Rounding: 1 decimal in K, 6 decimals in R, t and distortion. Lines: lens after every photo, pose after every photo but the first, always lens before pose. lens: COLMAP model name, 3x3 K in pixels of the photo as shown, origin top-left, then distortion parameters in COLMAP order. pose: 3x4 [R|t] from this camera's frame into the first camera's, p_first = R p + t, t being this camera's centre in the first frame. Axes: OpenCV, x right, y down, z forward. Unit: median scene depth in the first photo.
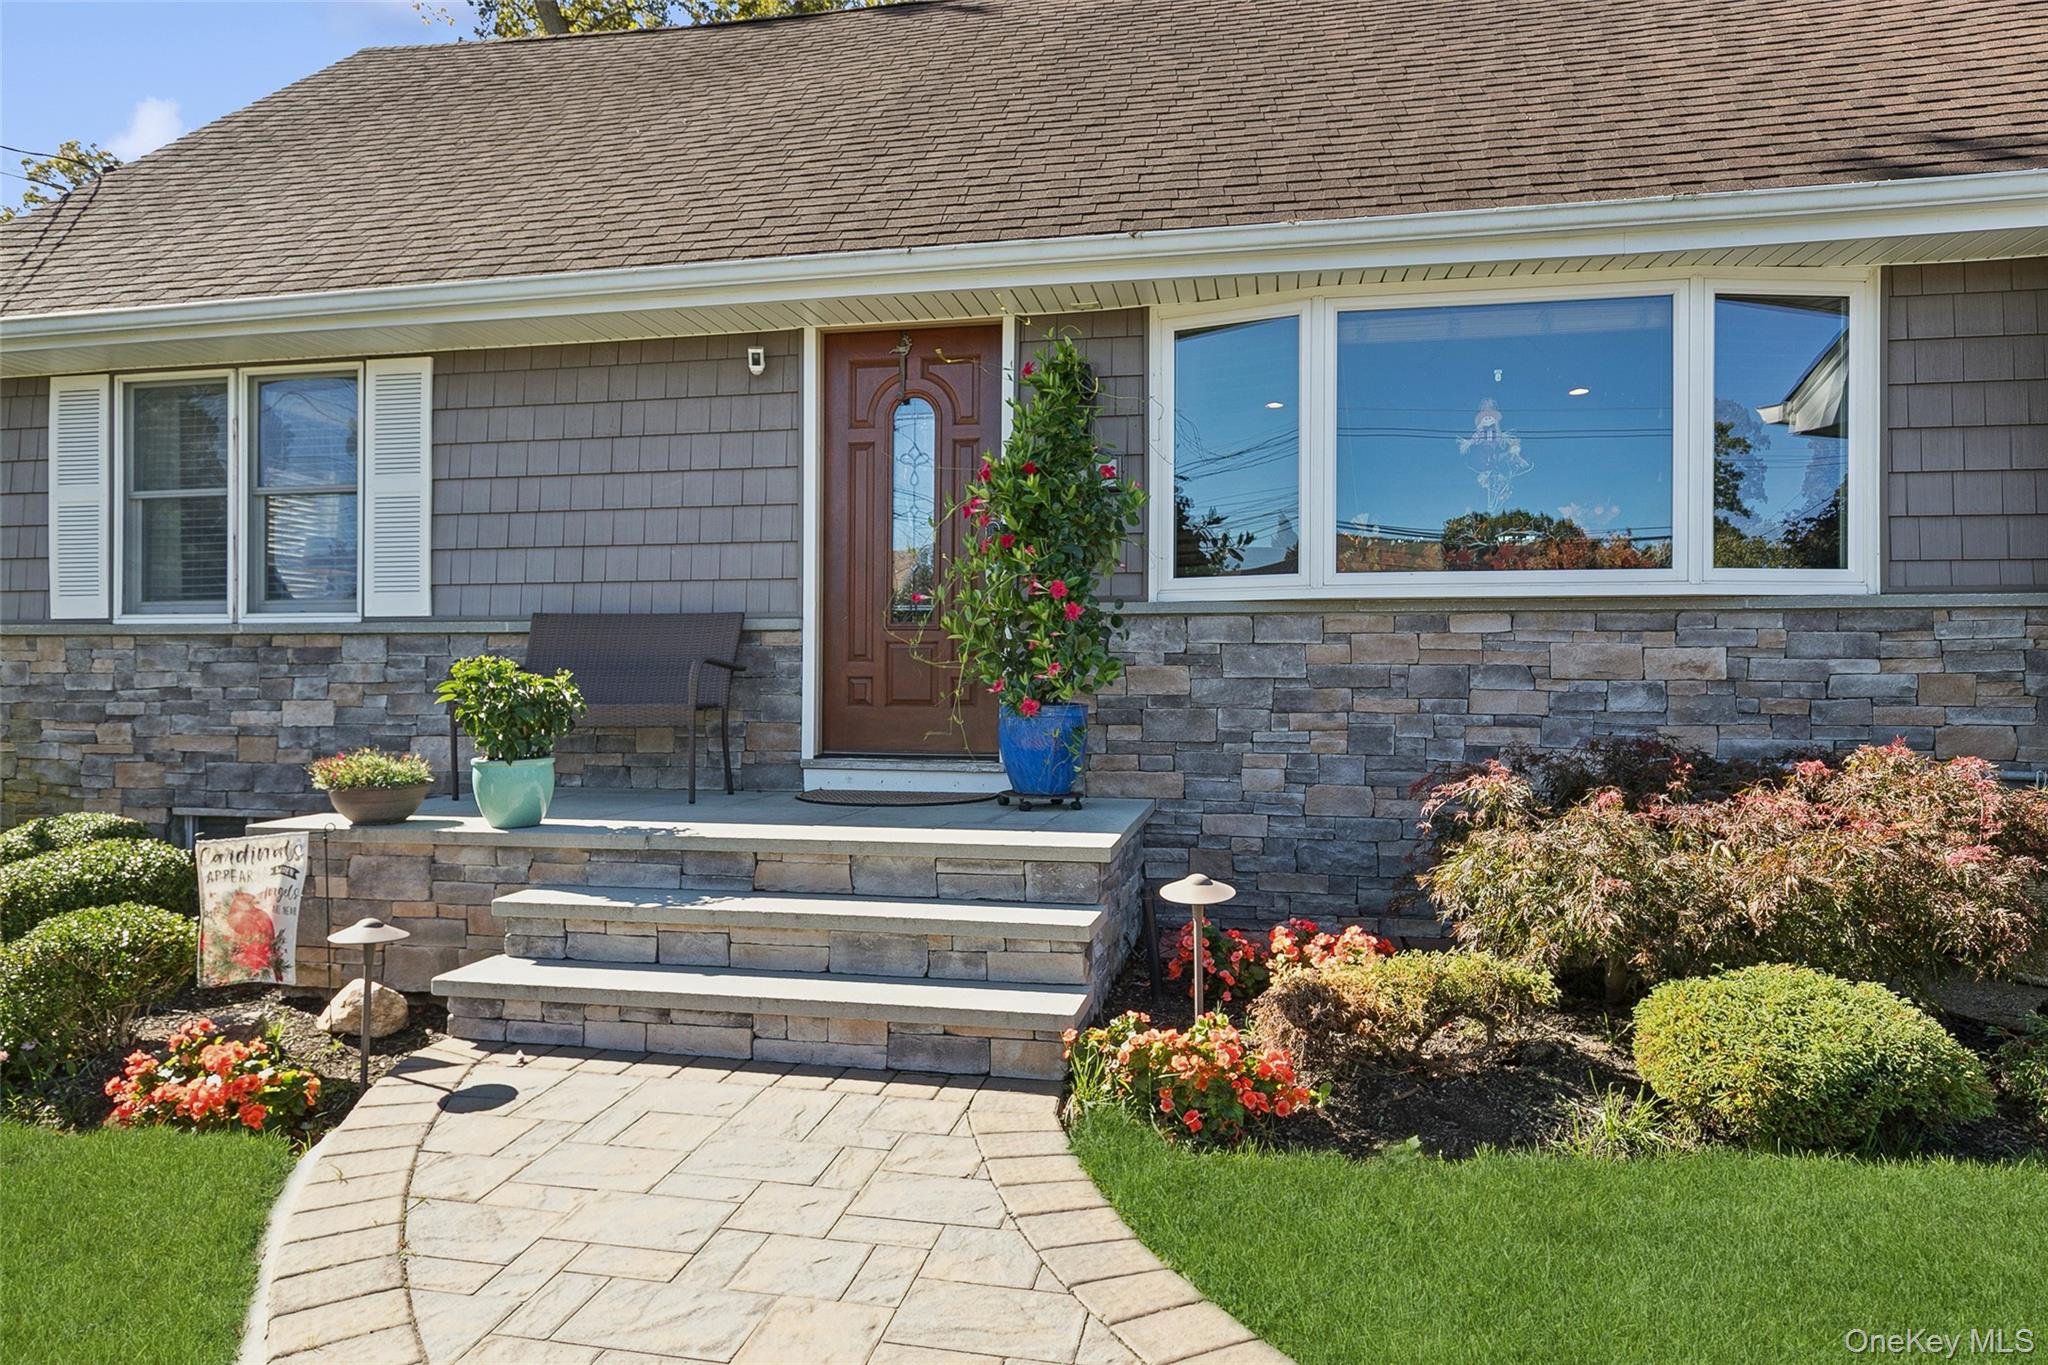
lens RADIAL K [[1282.1, 0, 1024.0], [0, 1282.1, 682.5], [0, 0, 1]] dist [-0.001847, -0.000660]
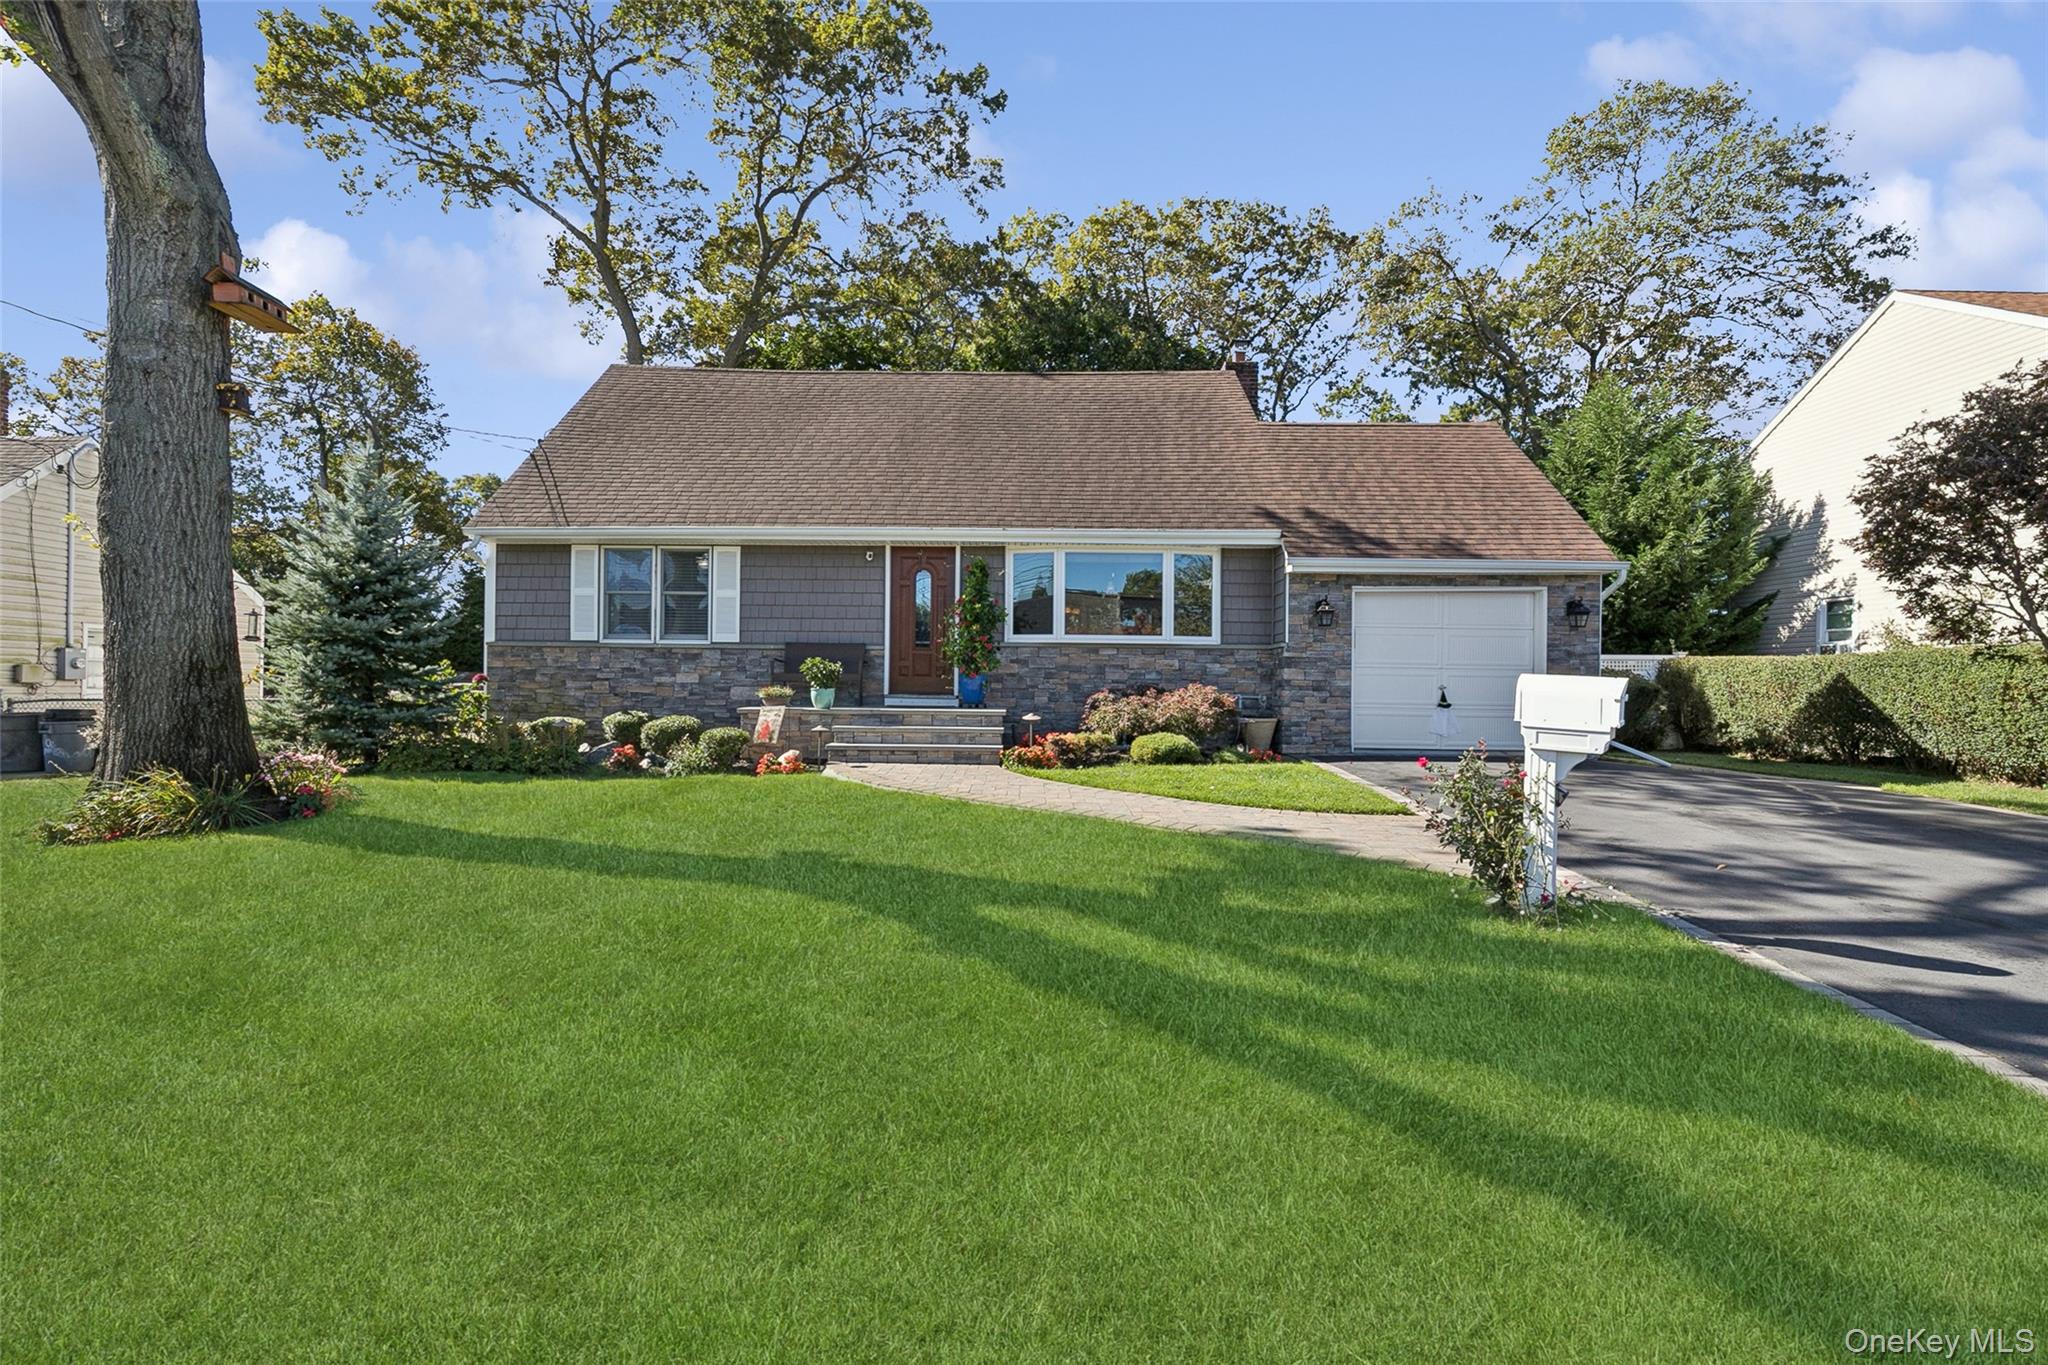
lens RADIAL K [[926.7, 0, 1024.0], [0, 926.7, 682.5], [0, 0, 1]] dist [-0.013594, 0.000281]
pose [[0.980355, 0.008501, 0.197057, -0.286002], [-0.008414, 0.999964, -0.001280, 0.034078], [-0.197061, -0.000403, 0.980391, -1.147660]]
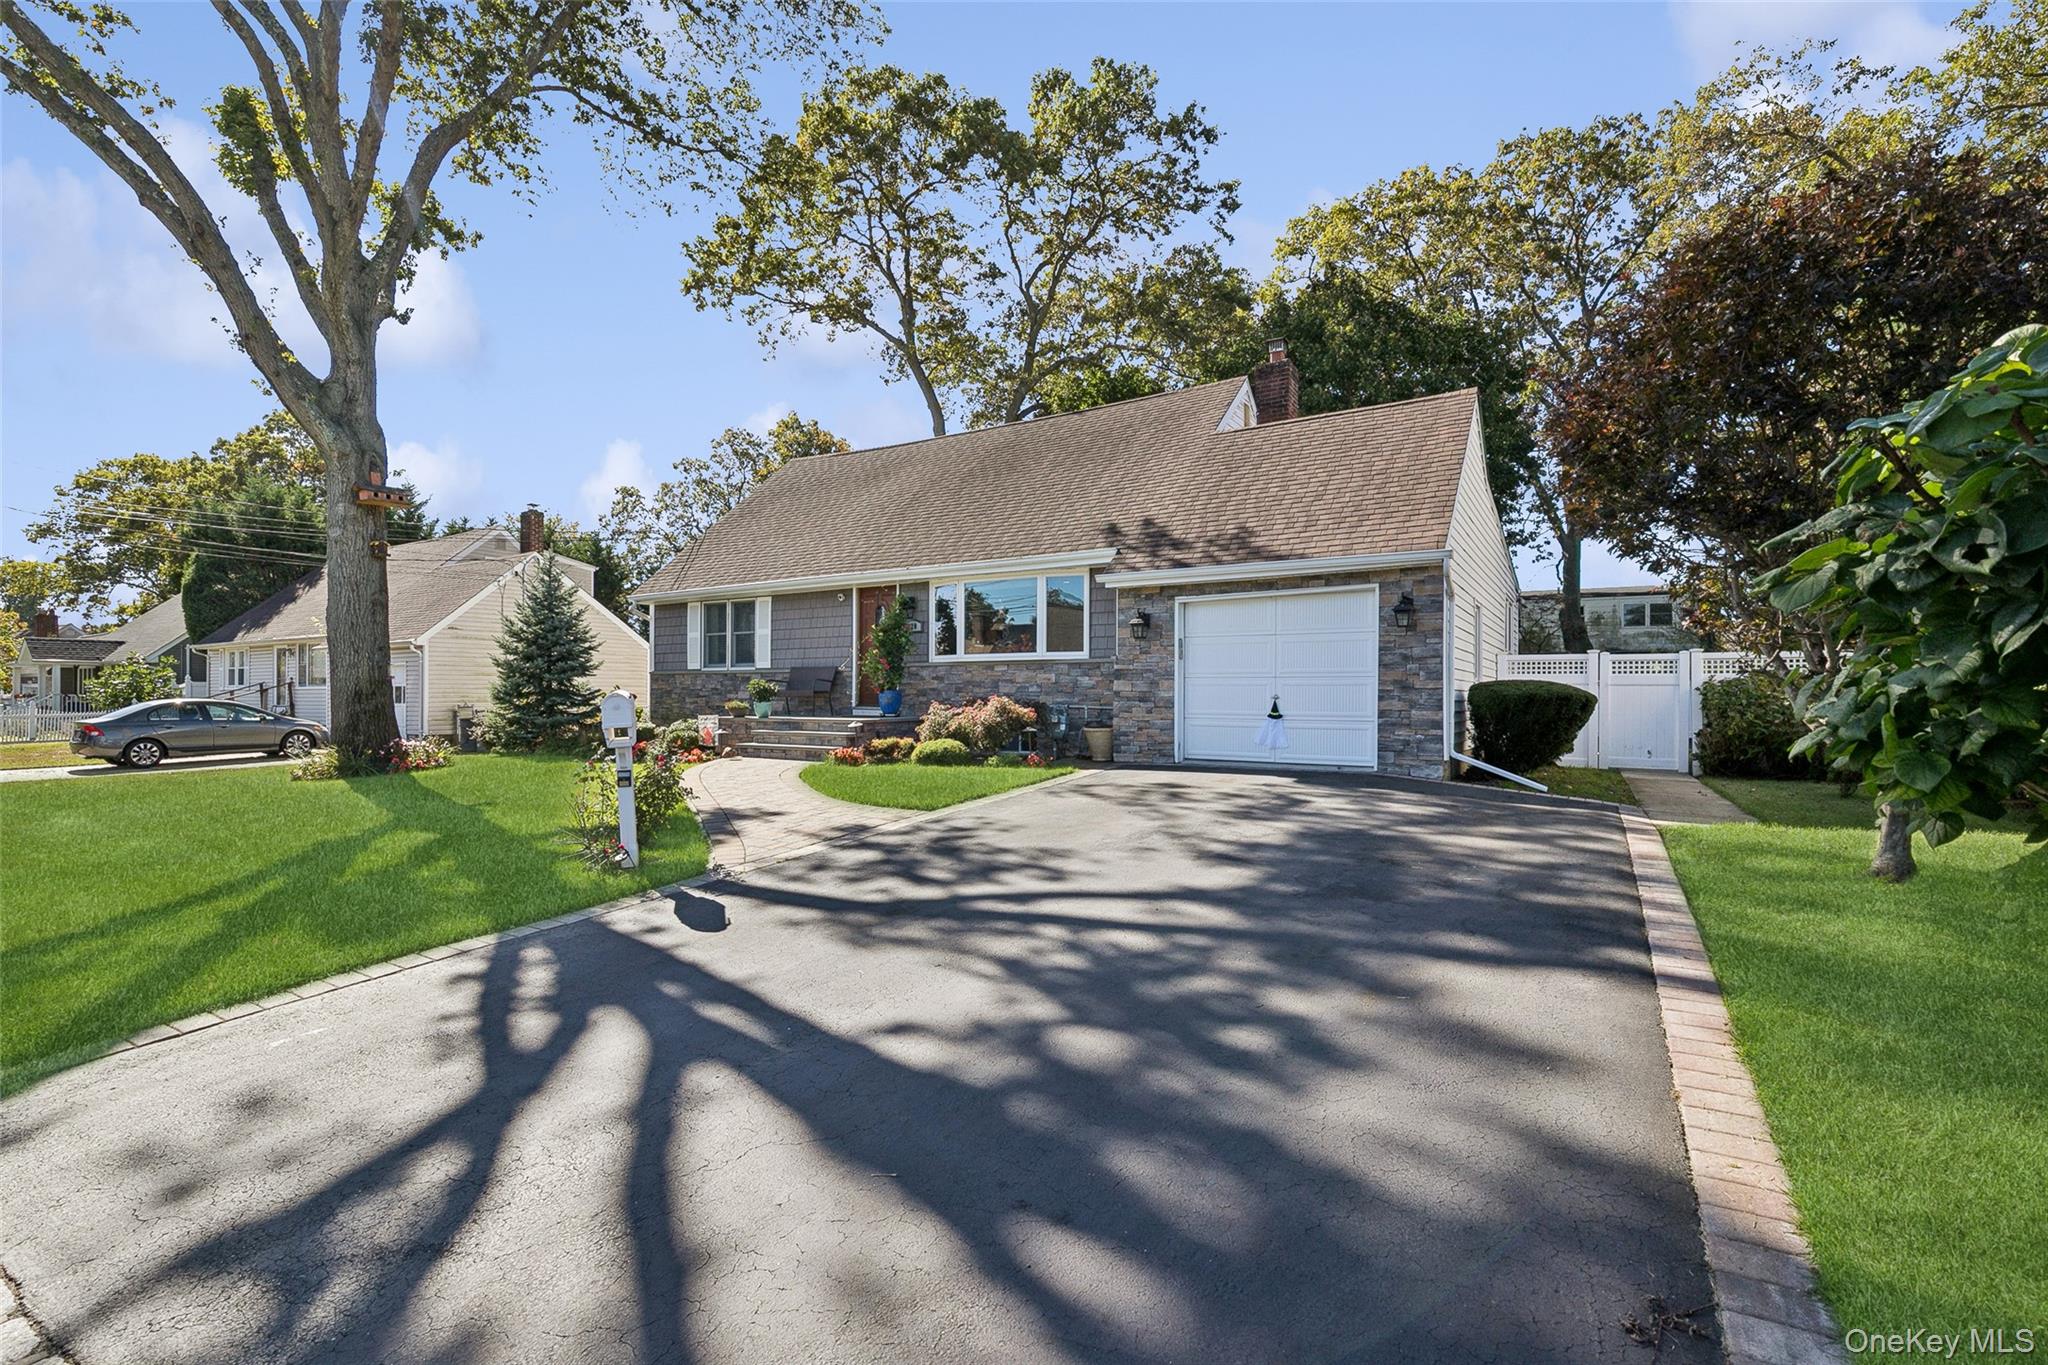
lens RADIAL K [[926.7, 0, 1024.0], [0, 926.7, 682.5], [0, 0, 1]] dist [-0.013594, 0.000281]
pose [[0.937916, -0.006625, -0.346800, 1.230799], [0.002146, 0.999909, -0.013296, 0.028434], [0.346857, 0.011726, 0.937845, -1.329153]]
